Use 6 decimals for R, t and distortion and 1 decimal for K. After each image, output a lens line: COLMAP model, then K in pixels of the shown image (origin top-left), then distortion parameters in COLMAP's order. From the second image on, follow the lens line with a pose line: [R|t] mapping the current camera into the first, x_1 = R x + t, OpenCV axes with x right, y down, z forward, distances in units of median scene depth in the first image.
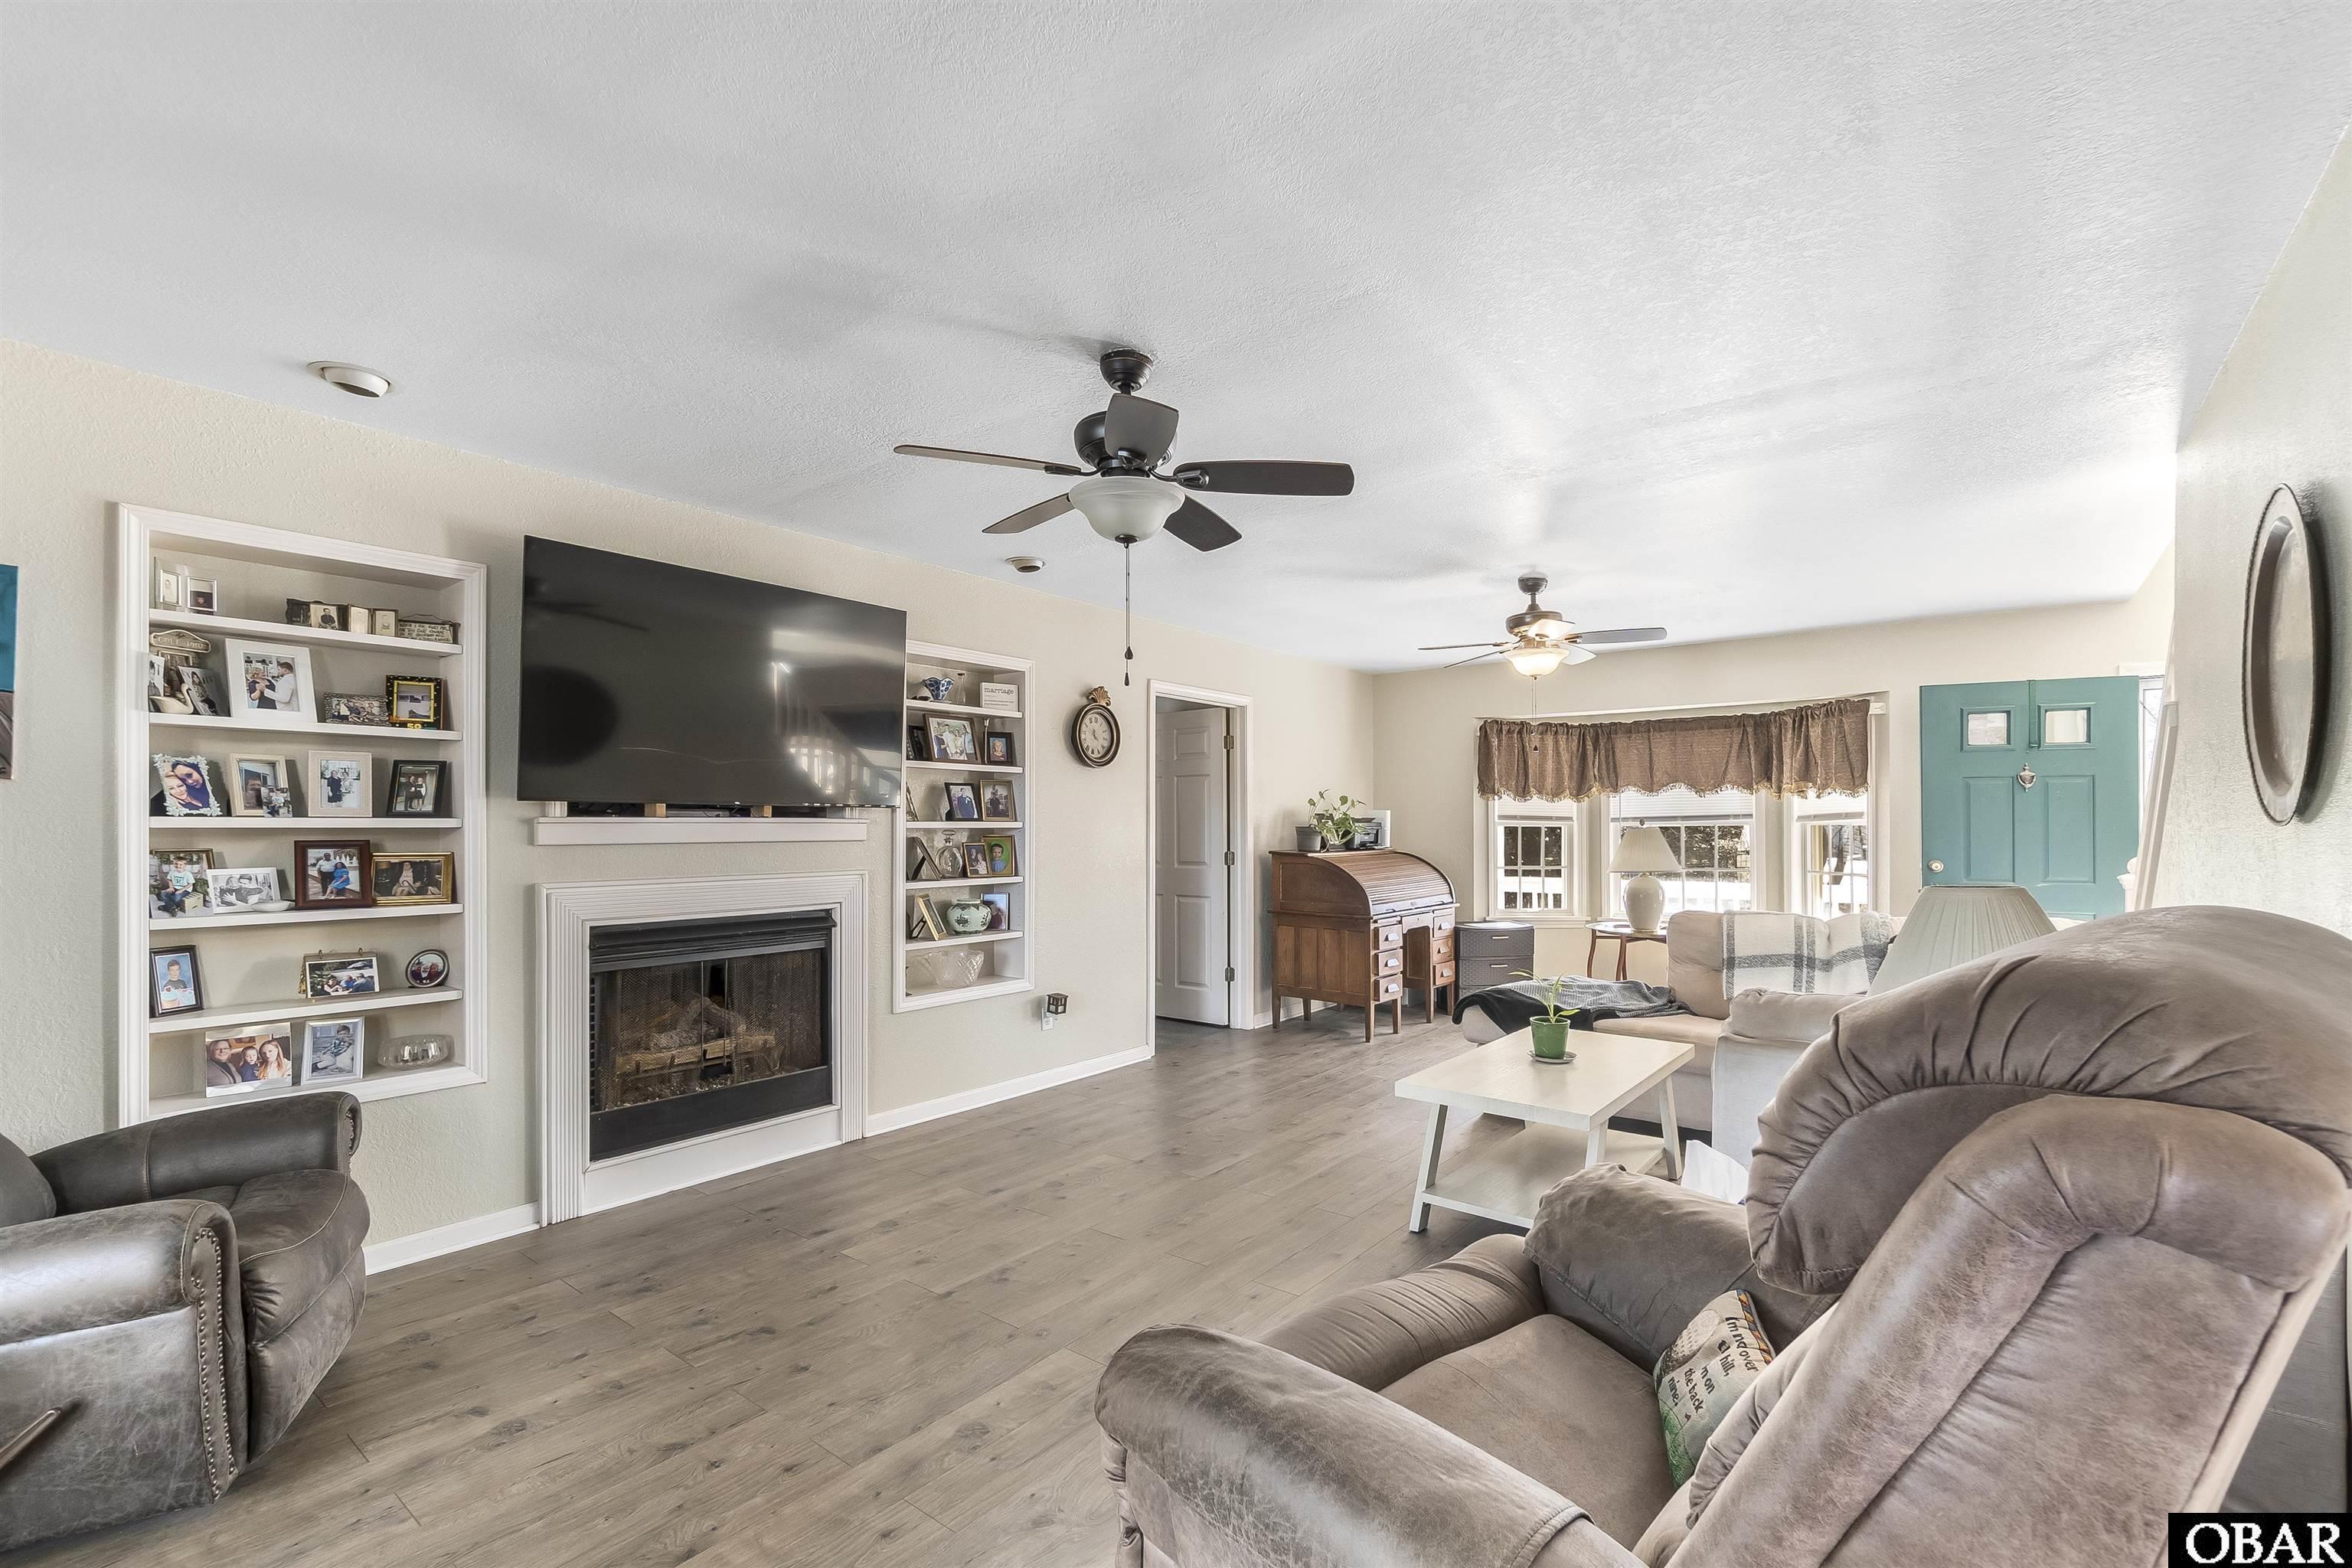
lens RADIAL K [[1036.0, 0, 1180.9], [0, 1036.0, 824.0], [0, 0, 1]] dist [-0.001443, -0.000195]
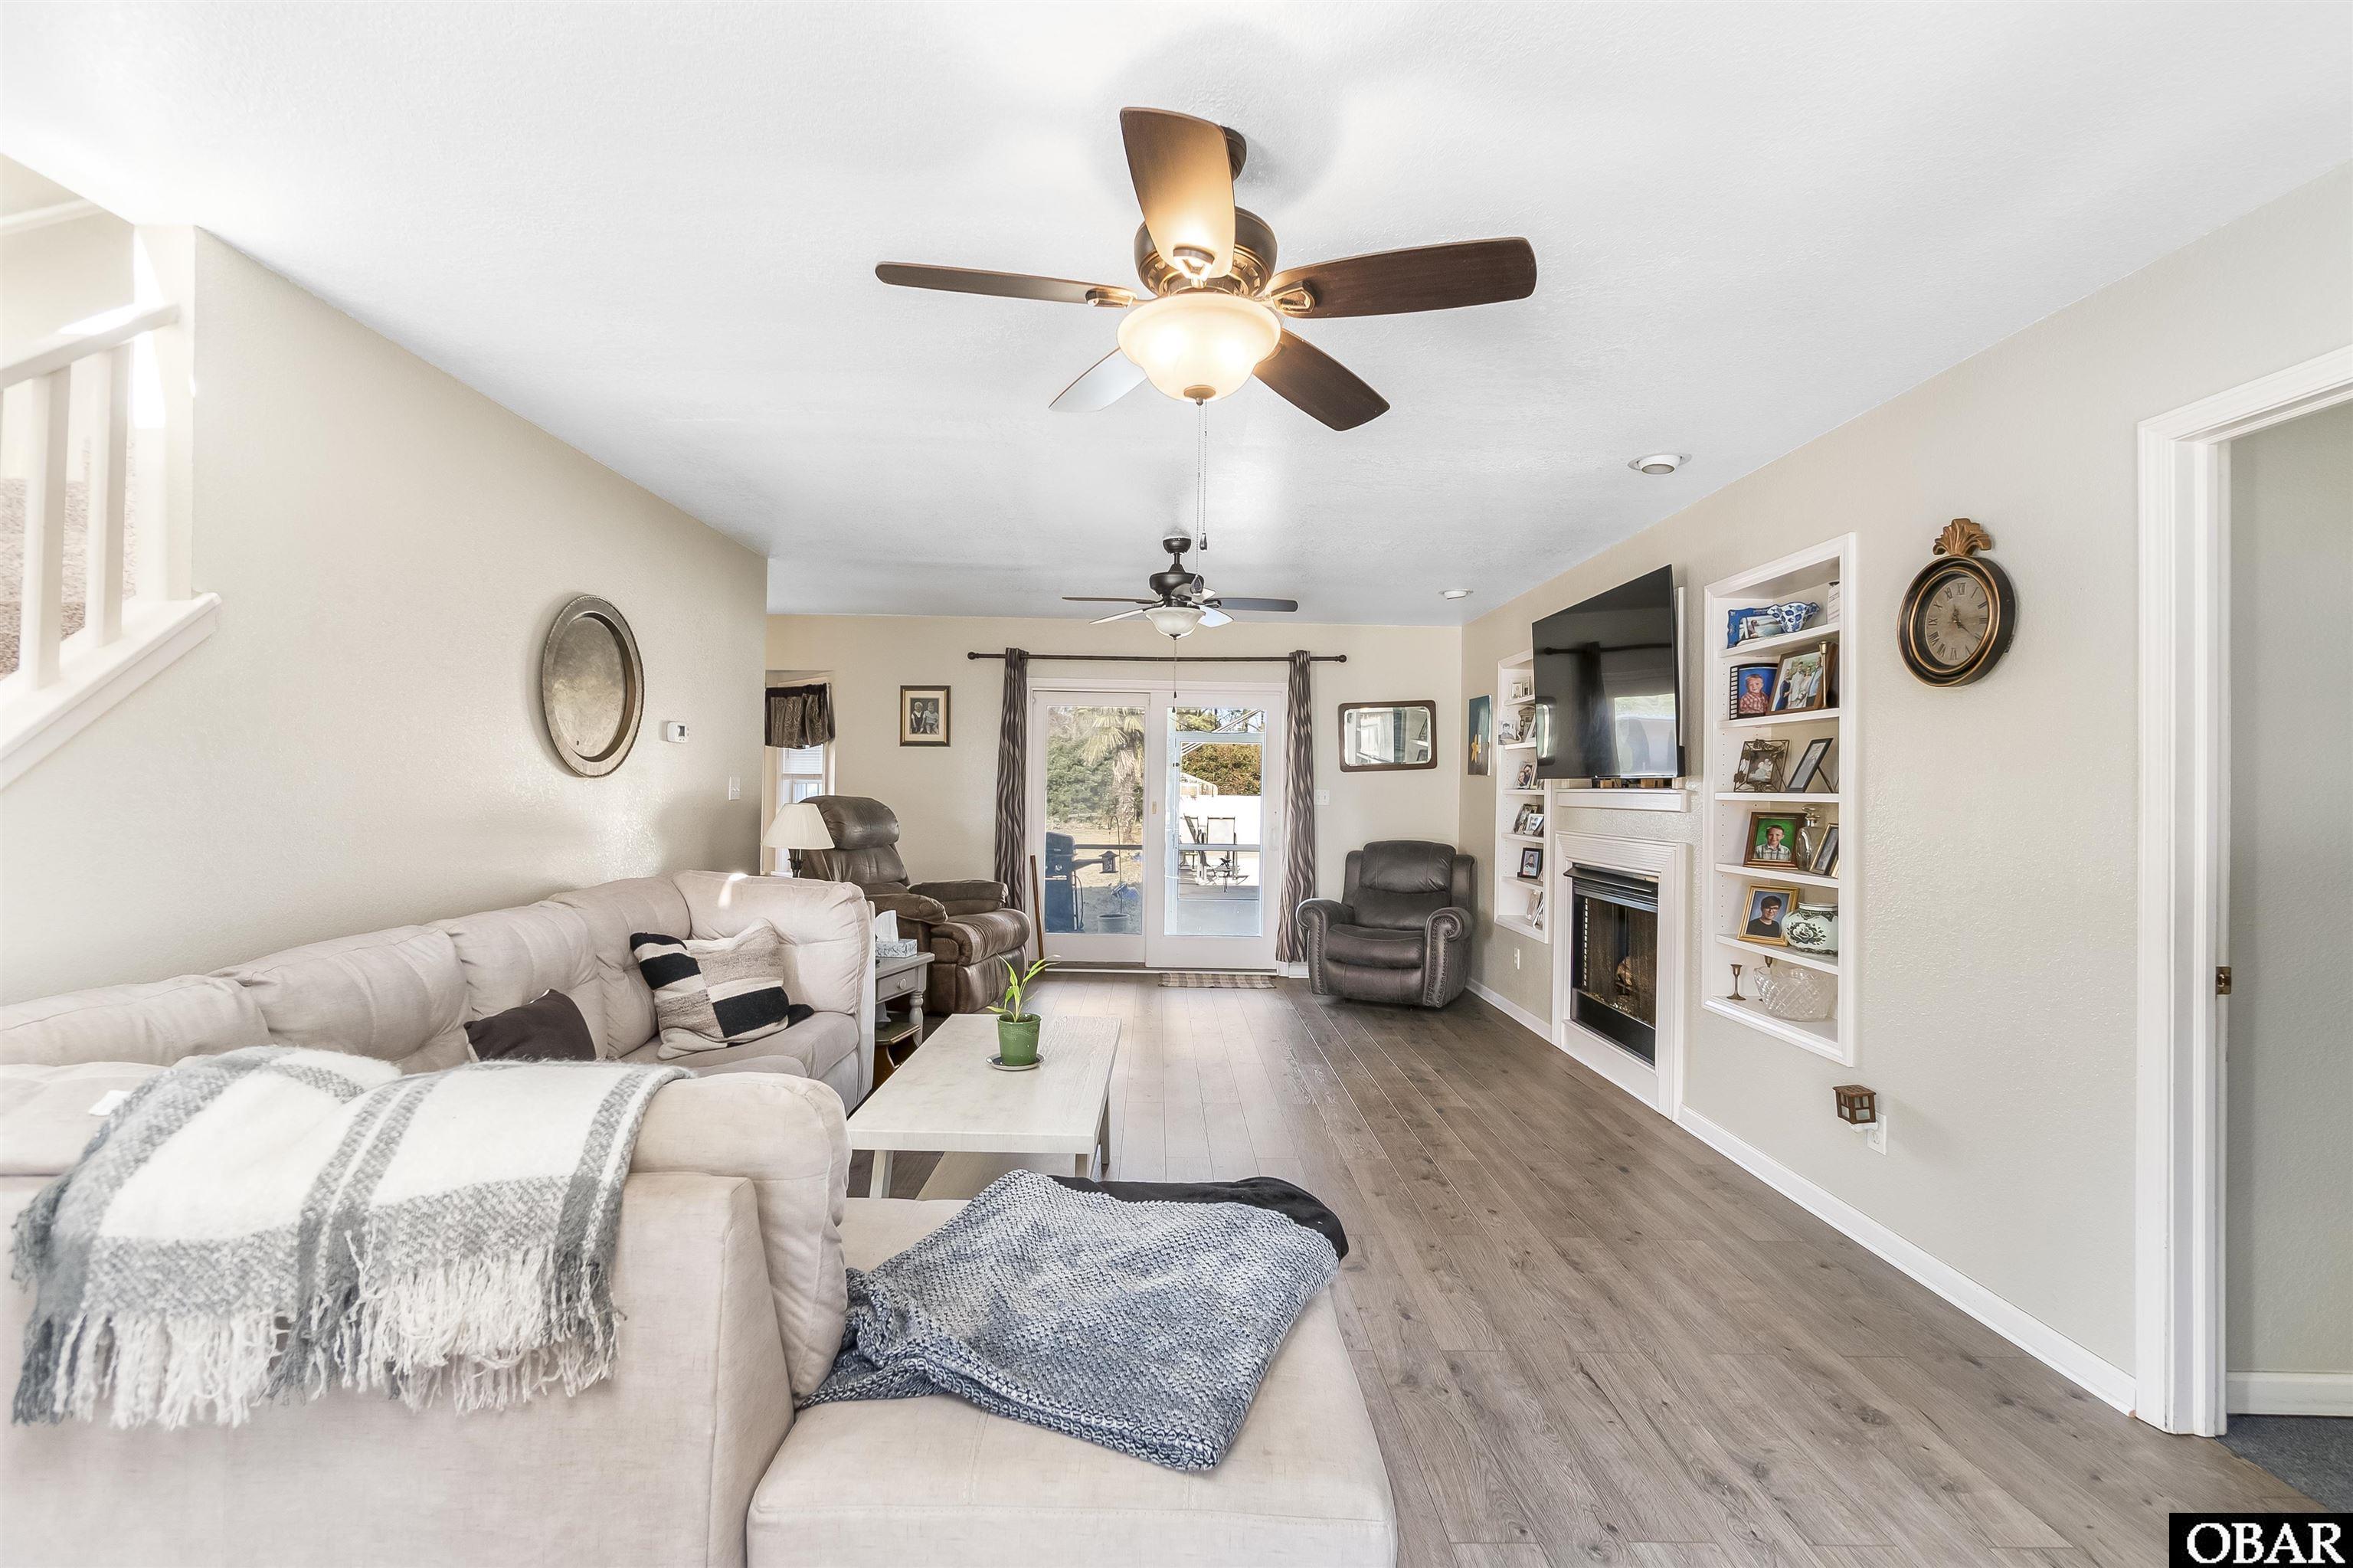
lens RADIAL K [[1018.5, 0, 1170.6], [0, 1018.5, 778.2], [0, 0, 1]] dist [-0.002435, -0.000631]
pose [[-0.783089, -0.017917, -0.621652, 0.579073], [-0.014838, 0.999839, -0.010126, 0.000942], [0.621733, 0.001295, -0.783228, 1.287725]]
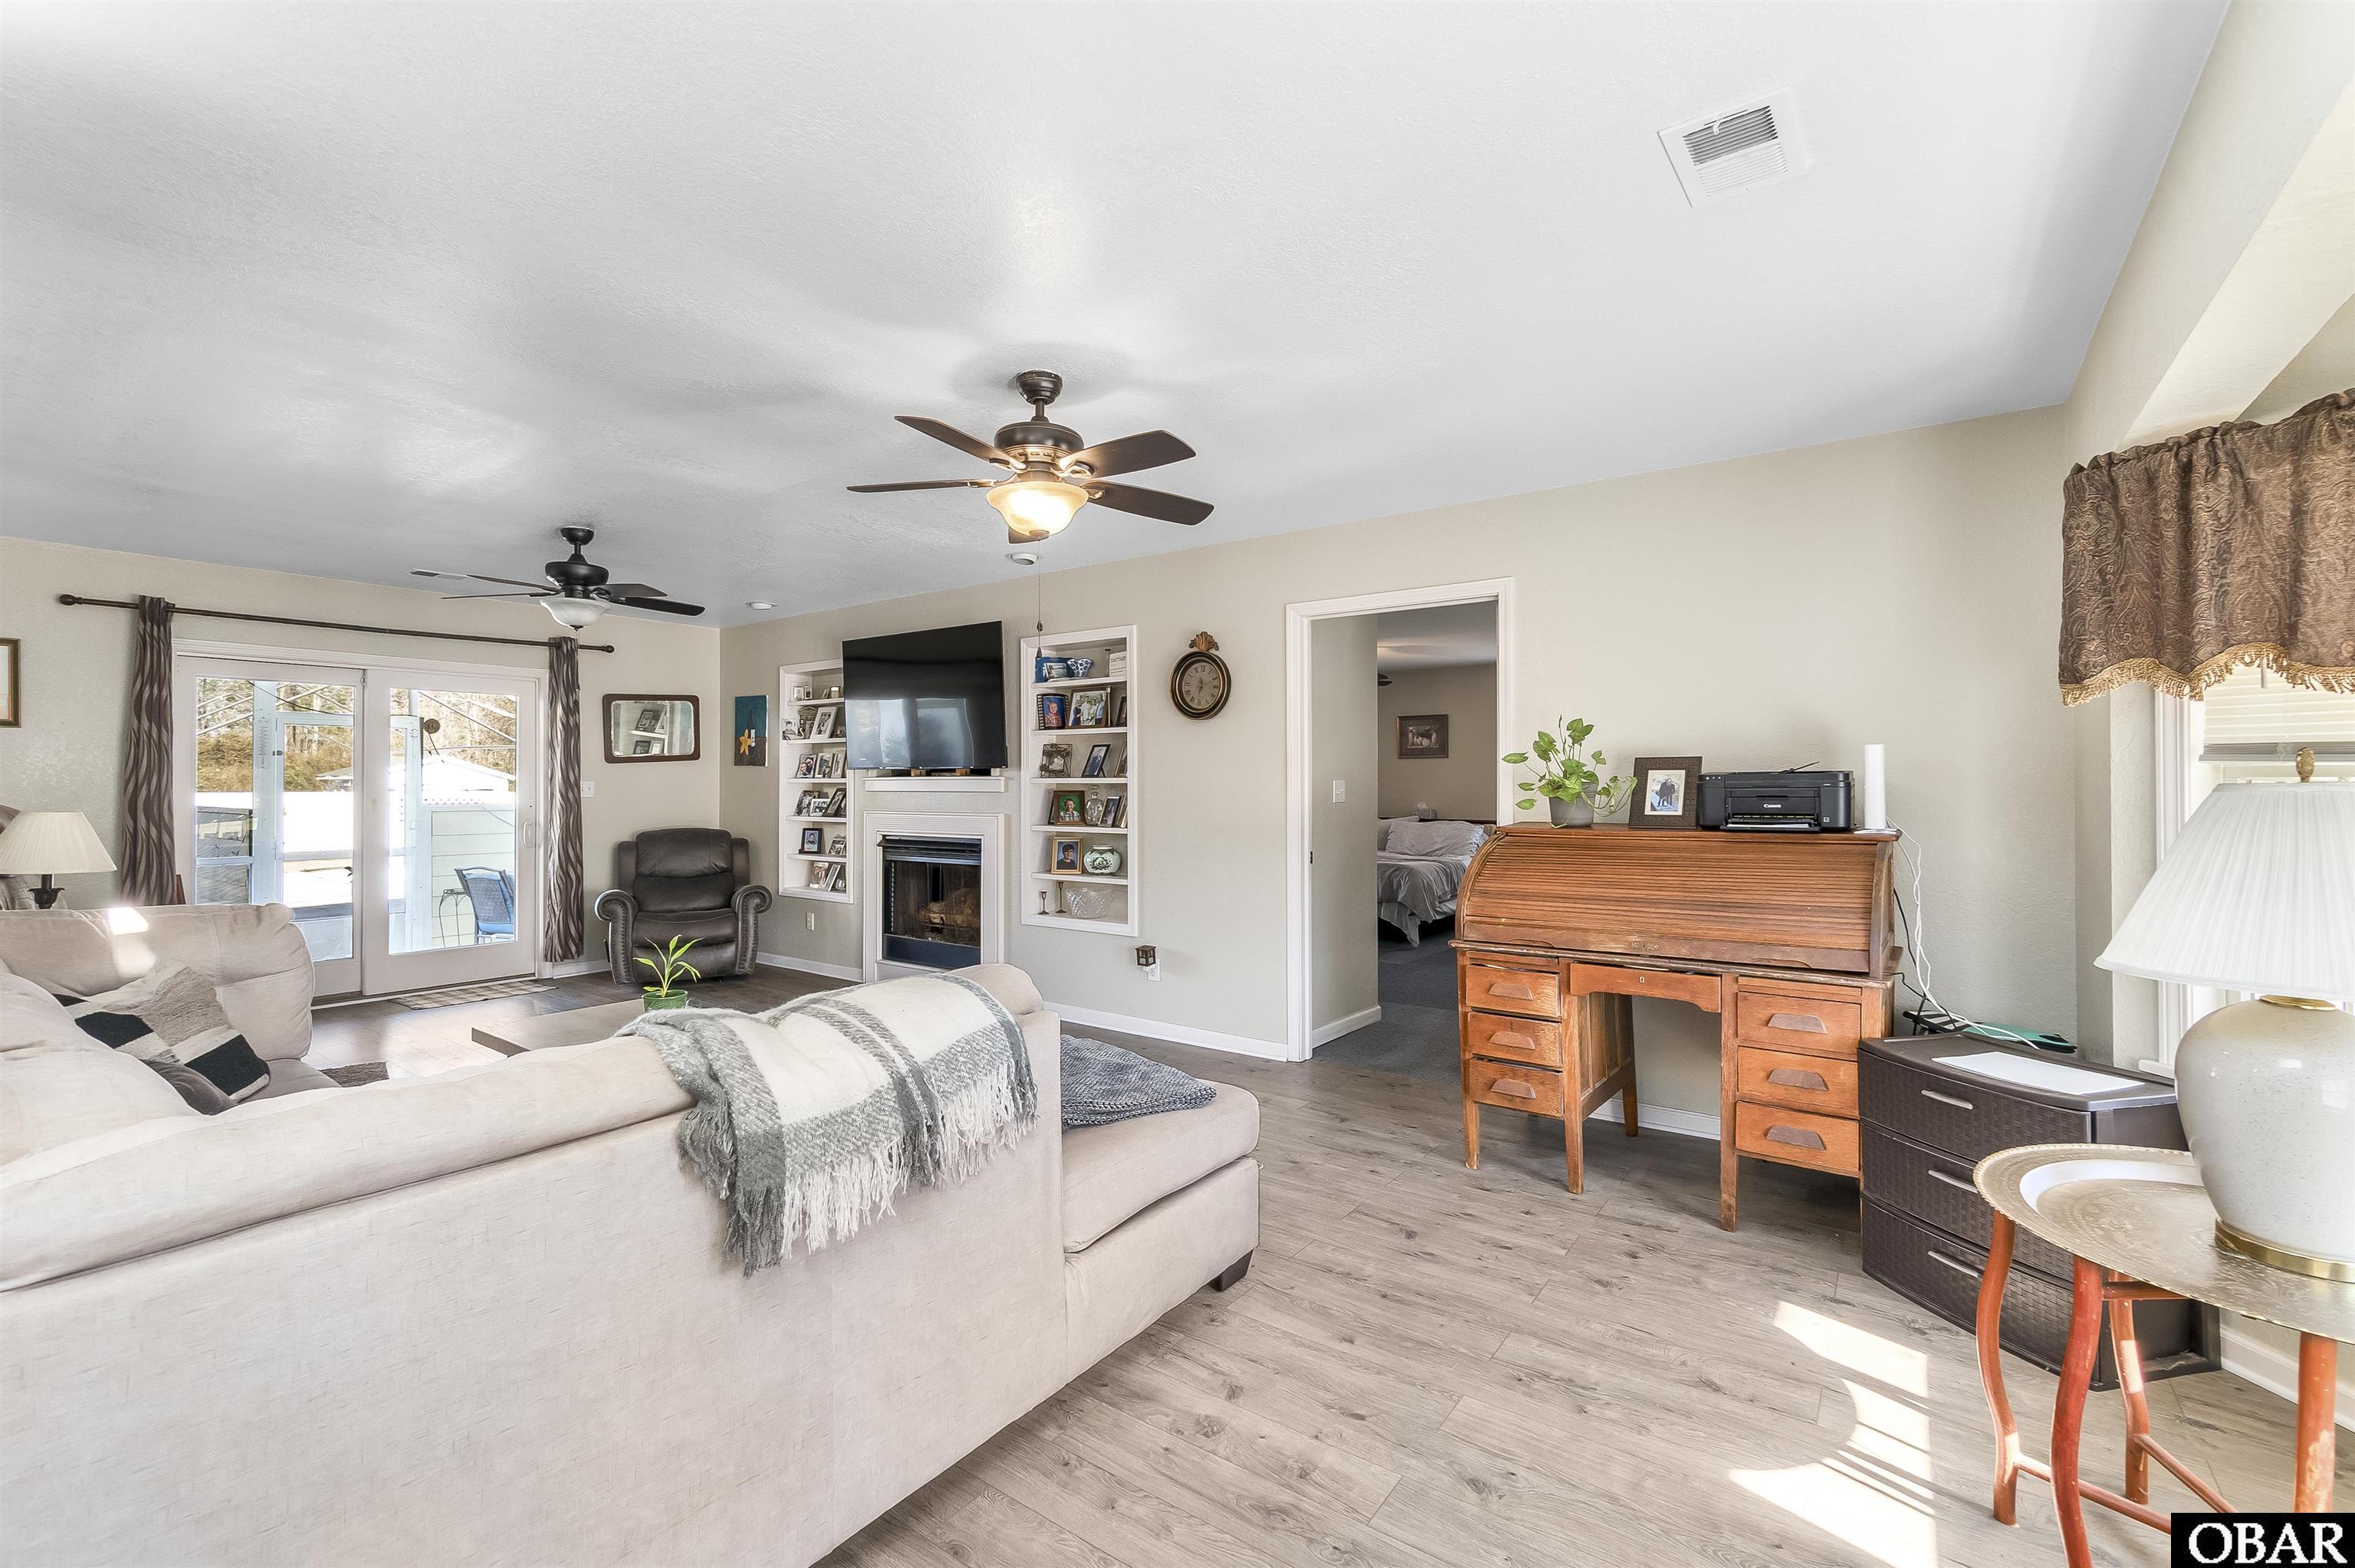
lens RADIAL K [[1019.2, 0, 1171.6], [0, 1019.2, 778.2], [0, 0, 1]] dist [-0.002435, -0.000631]
pose [[0.023587, -0.003346, -0.999716, 0.943443], [0.002614, 0.999991, -0.003285, 0.001892], [0.999718, -0.002536, 0.023595, 1.066955]]
